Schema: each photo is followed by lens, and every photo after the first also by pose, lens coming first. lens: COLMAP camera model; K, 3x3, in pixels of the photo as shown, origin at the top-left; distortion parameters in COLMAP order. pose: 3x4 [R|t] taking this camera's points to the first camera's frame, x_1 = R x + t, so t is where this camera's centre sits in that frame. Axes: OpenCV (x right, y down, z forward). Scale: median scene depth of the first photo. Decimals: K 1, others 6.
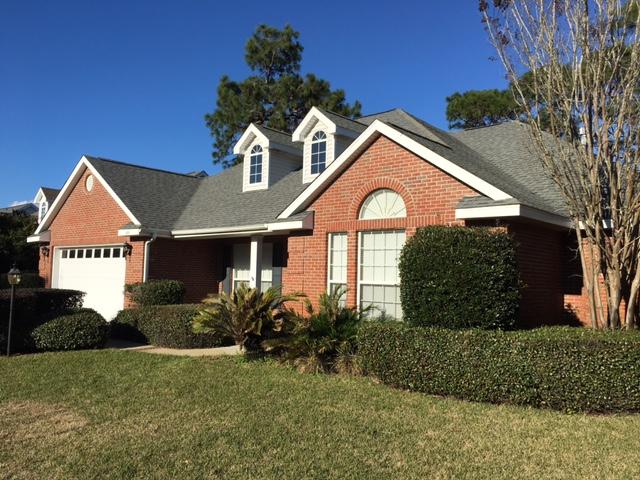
lens RADIAL K [[541.3, 0, 320.1], [0, 541.3, 241.0], [0, 0, 1]] dist [0.041591, -0.067026]
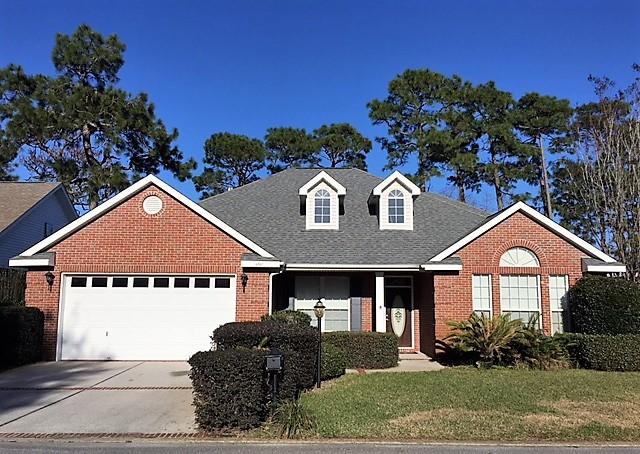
lens RADIAL K [[545.1, 0, 319.9], [0, 545.1, 225.5], [0, 0, 1]] dist [0.034827, 0.000191]
pose [[0.761100, 0.078893, 0.643819, -0.952095], [-0.035027, 0.996126, -0.080657, -0.009741], [-0.647688, 0.038837, 0.760915, 0.143110]]
